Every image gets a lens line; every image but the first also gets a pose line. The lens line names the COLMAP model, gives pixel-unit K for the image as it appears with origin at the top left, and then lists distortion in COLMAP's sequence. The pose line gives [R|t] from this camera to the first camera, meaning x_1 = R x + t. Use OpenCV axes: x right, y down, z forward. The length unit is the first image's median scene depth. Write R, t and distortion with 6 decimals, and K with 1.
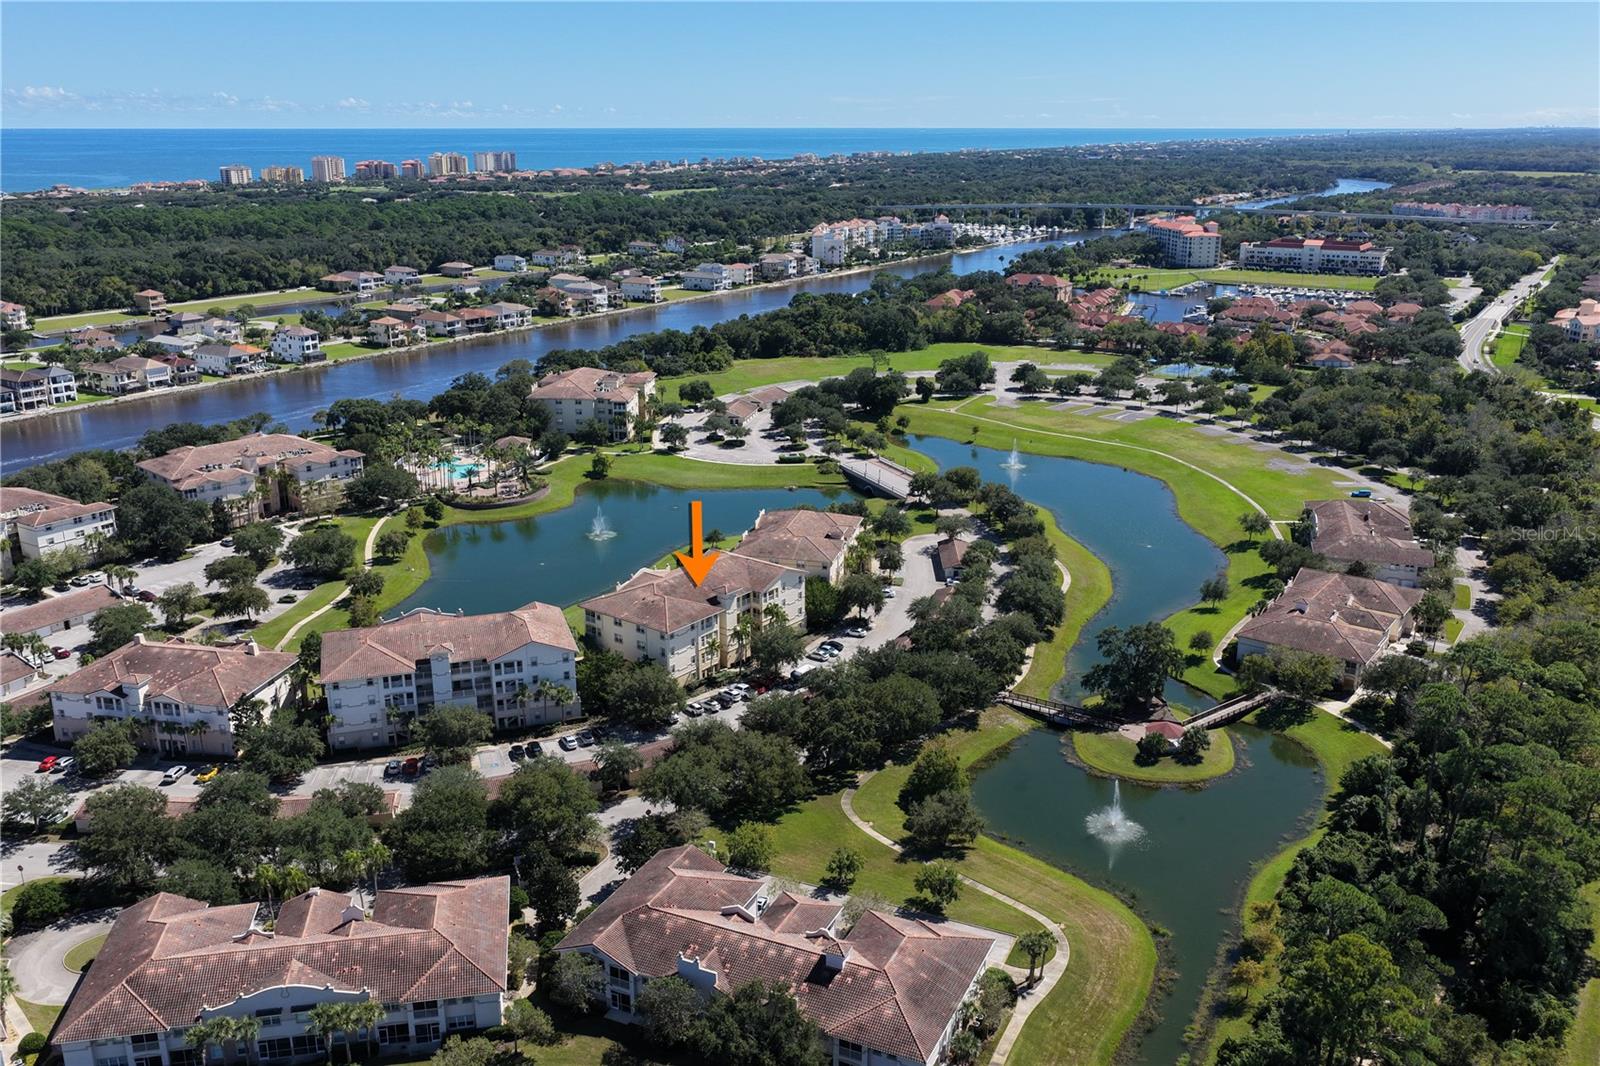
lens RADIAL K [[1320.9, 0, 802.1], [0, 1320.9, 537.4], [0, 0, 1]] dist [-0.007691, 0.017032]
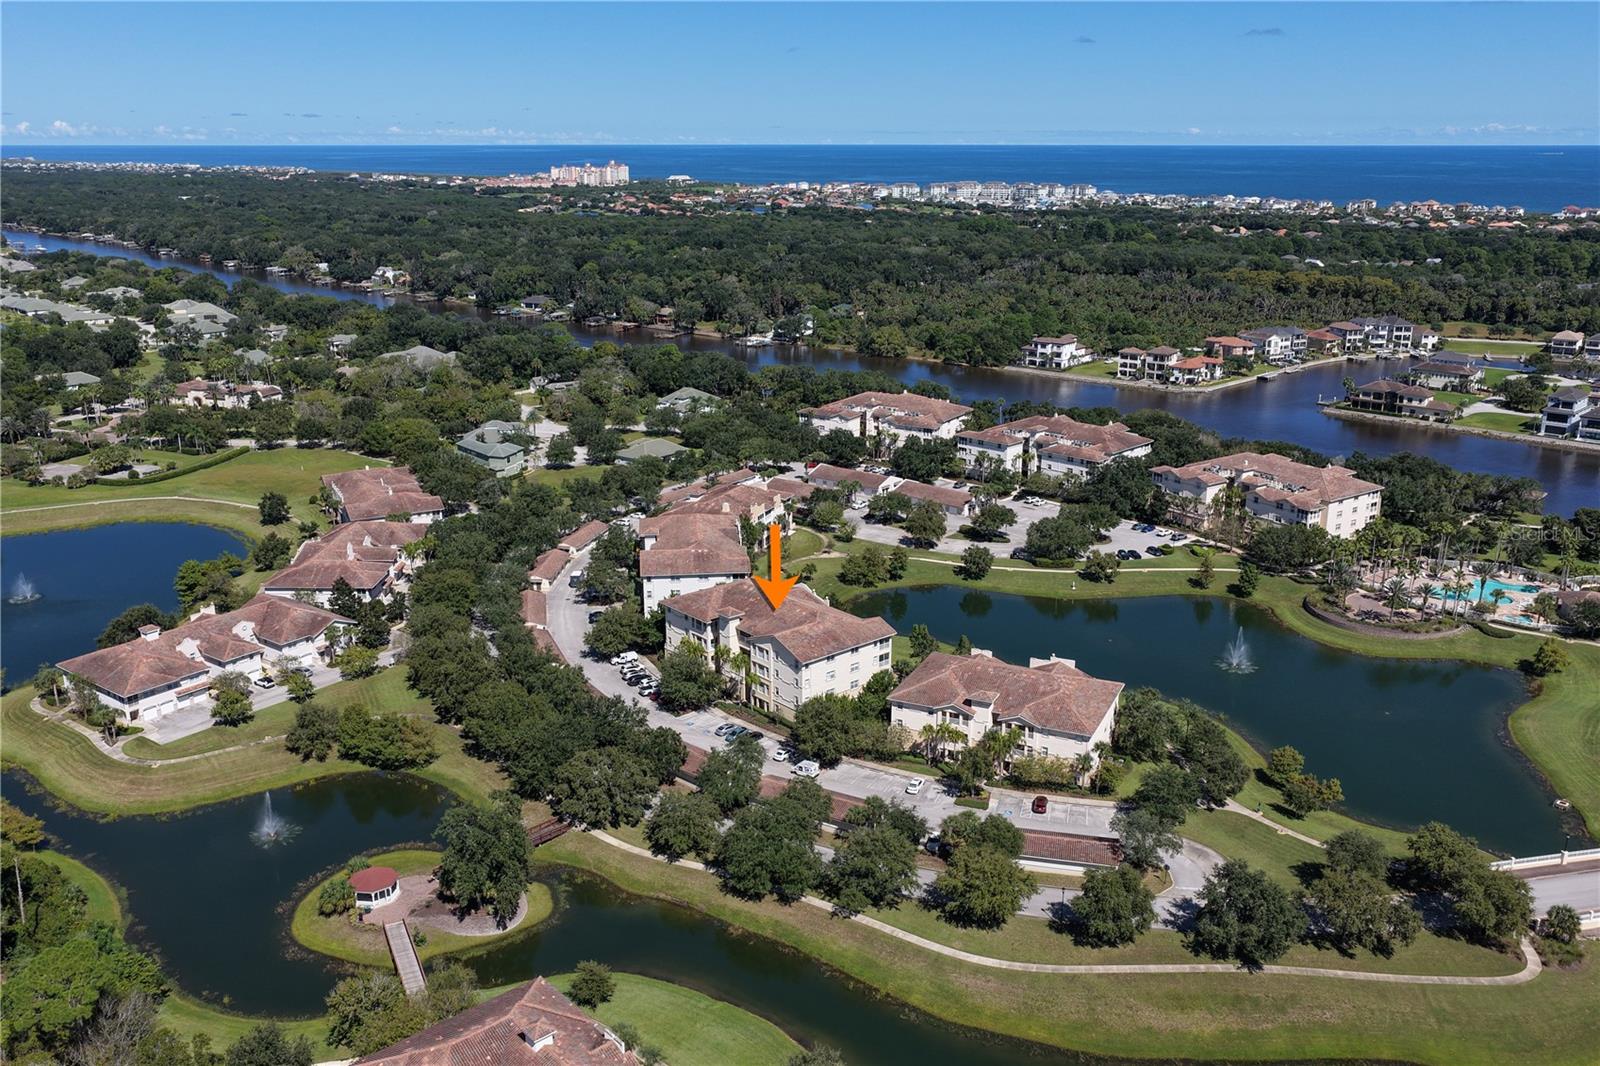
lens RADIAL K [[1320.9, 0, 801.0], [0, 1320.9, 531.8], [0, 0, 1]] dist [-0.007691, 0.017032]
pose [[-0.198318, 0.279363, -0.939482, 0.358514], [-0.294252, 0.897335, 0.328945, -0.150747], [0.934925, 0.341681, -0.095755, 0.483416]]
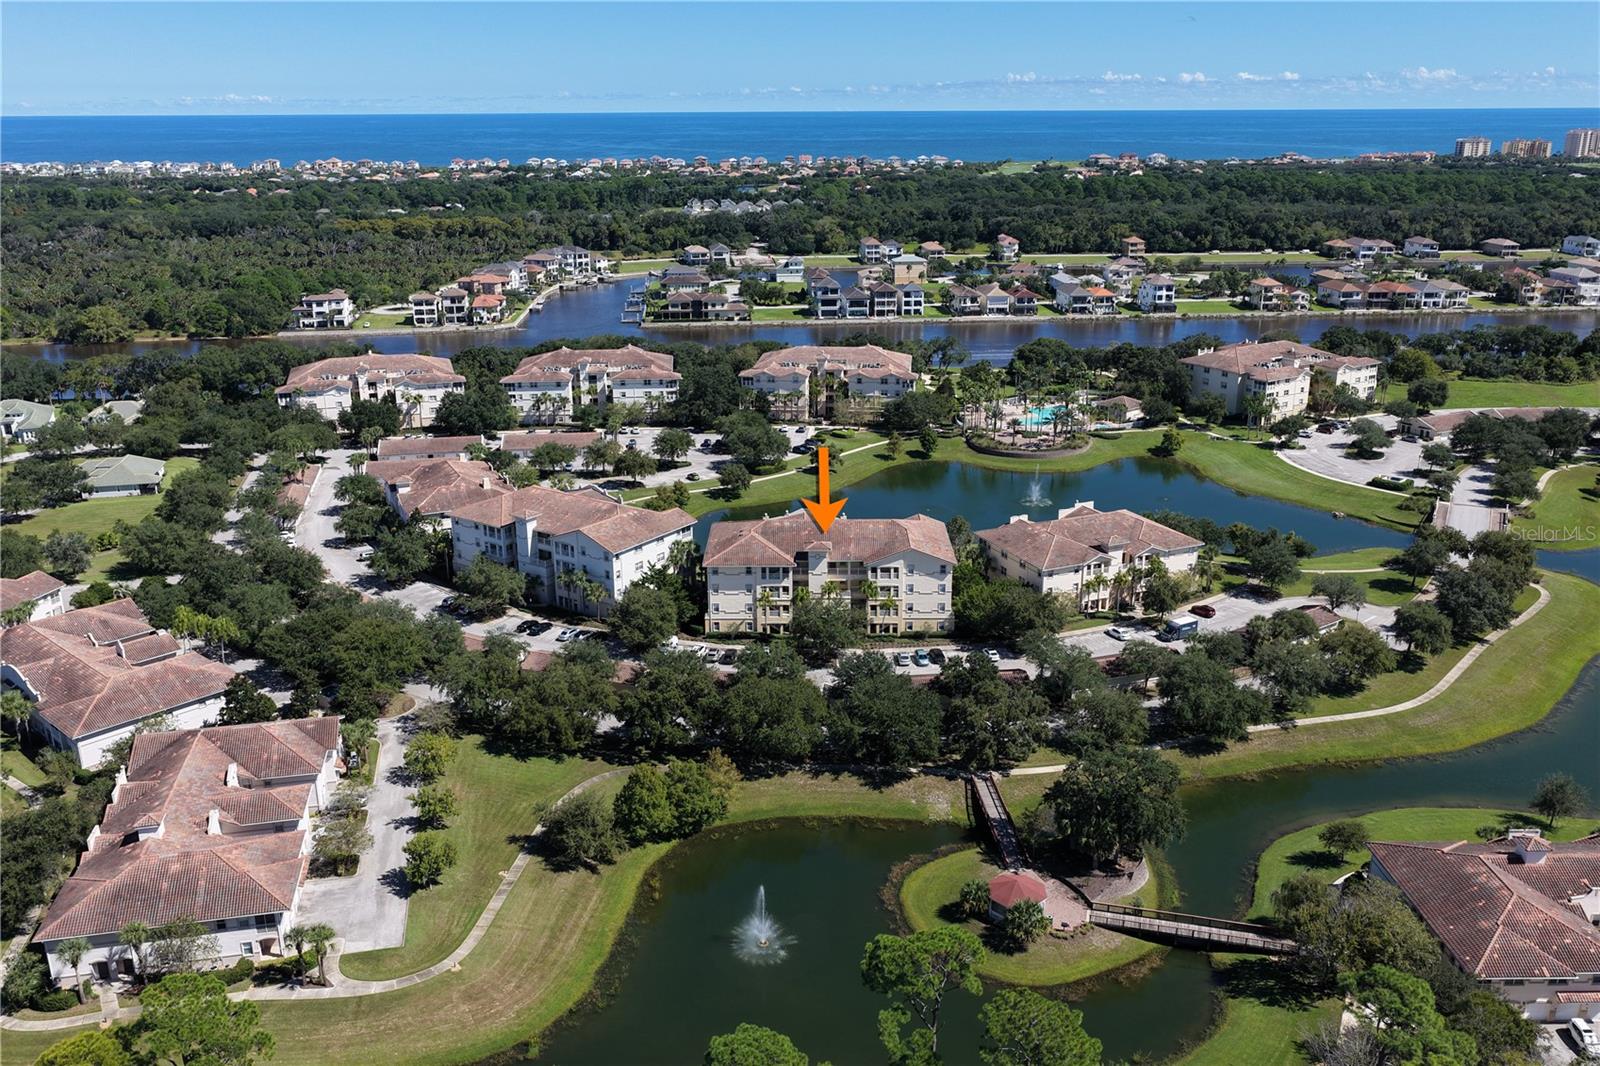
lens RADIAL K [[1320.9, 0, 801.9], [0, 1320.9, 529.6], [0, 0, 1]] dist [-0.007691, 0.017032]
pose [[0.607750, 0.239963, -0.757006, 0.257801], [-0.233359, 0.965132, 0.118588, -0.031569], [0.759068, 0.104583, 0.642557, 0.184082]]
